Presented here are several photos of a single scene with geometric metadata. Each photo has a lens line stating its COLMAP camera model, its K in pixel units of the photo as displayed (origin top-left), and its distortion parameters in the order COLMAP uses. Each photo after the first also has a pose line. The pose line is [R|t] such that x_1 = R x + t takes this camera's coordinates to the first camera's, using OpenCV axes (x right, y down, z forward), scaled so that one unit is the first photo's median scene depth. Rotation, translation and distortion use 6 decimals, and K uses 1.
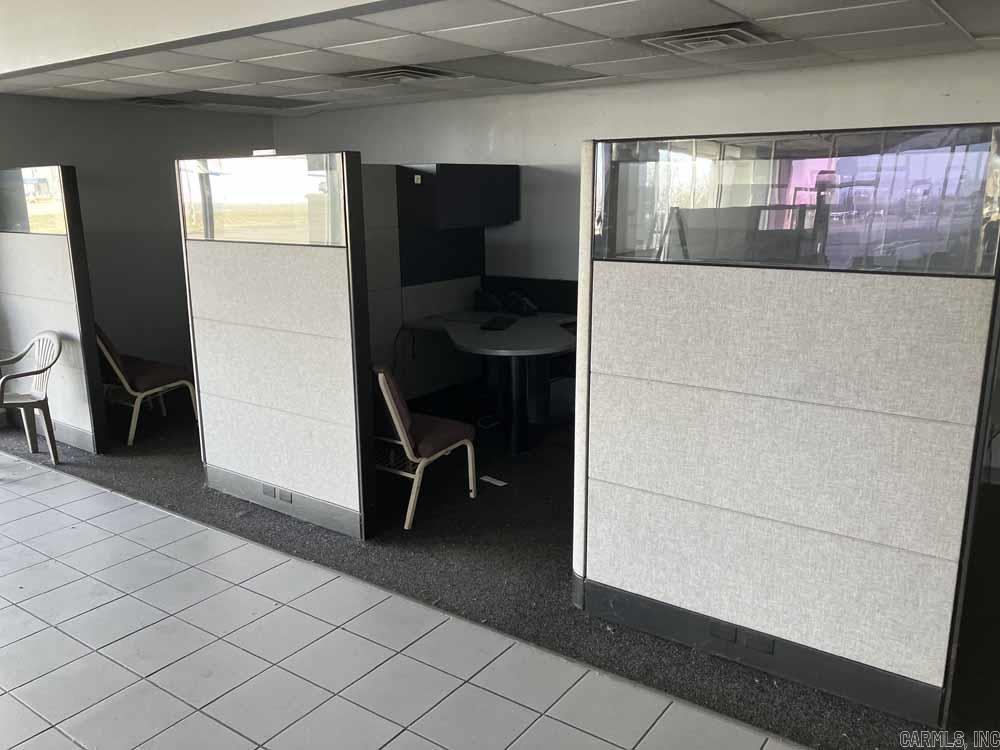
lens RADIAL K [[816.7, 0, 498.6], [0, 816.7, 376.1], [0, 0, 1]] dist [0.042108, -0.050450]
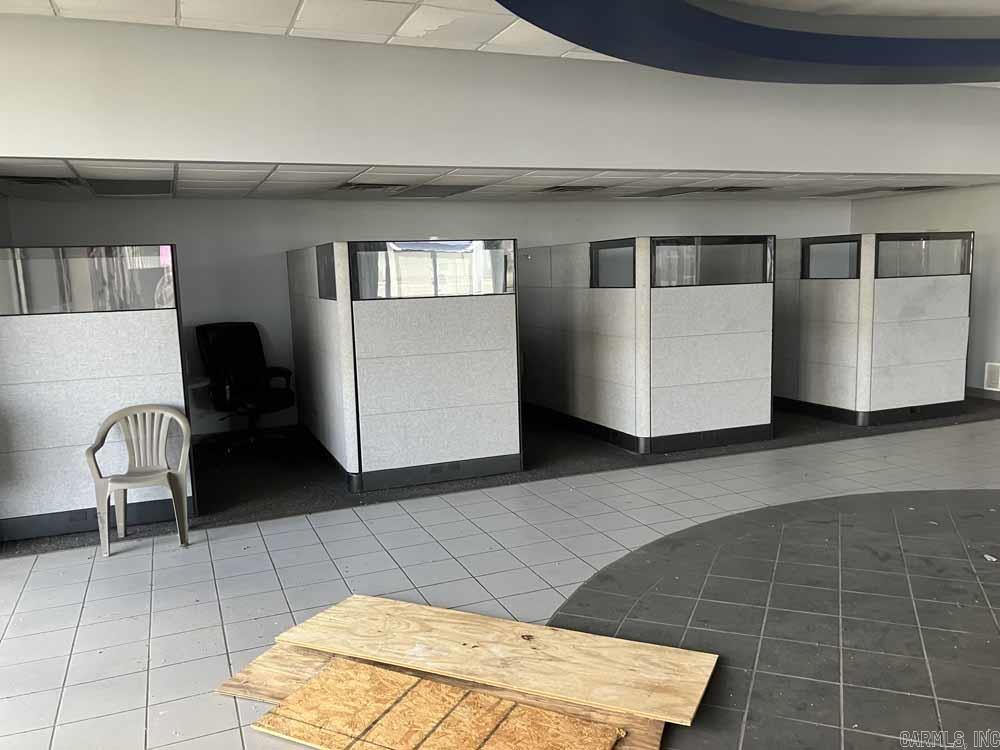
lens RADIAL K [[816.7, 0, 507.2], [0, 816.7, 389.4], [0, 0, 1]] dist [0.042108, -0.050450]
pose [[0.528402, -0.128990, 0.839138, -1.512037], [0.215069, 0.976489, 0.014674, 0.009991], [-0.821302, 0.172719, 0.543720, 0.105486]]
